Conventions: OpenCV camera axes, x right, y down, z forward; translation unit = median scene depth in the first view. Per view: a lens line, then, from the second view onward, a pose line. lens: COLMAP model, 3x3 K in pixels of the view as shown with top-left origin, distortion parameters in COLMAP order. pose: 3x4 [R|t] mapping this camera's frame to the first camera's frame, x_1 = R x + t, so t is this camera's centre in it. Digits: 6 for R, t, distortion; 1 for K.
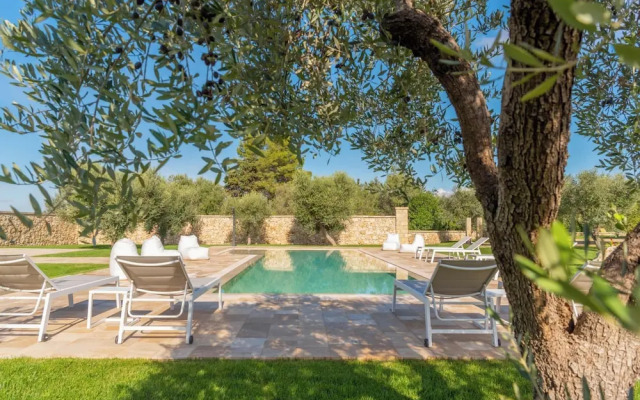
lens RADIAL K [[473.8, 0, 321.2], [0, 473.8, 200.4], [0, 0, 1]] dist [0.037335, -0.000413]
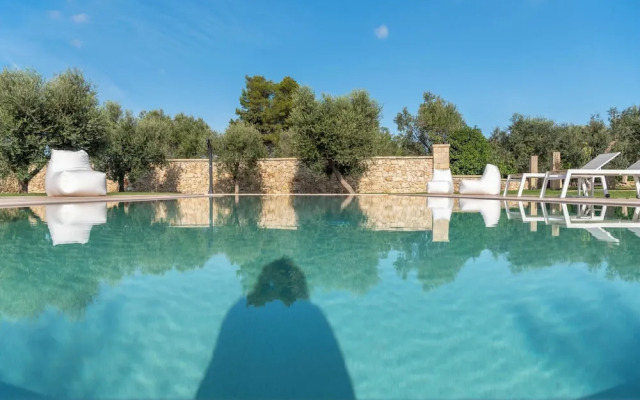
lens RADIAL K [[473.8, 0, 320.9], [0, 473.8, 203.8], [0, 0, 1]] dist [0.037335, -0.000413]
pose [[0.999502, -0.008609, -0.030349, 0.001784], [0.011074, 0.996571, 0.082002, 0.045100], [0.029539, -0.082297, 0.996170, 0.240577]]
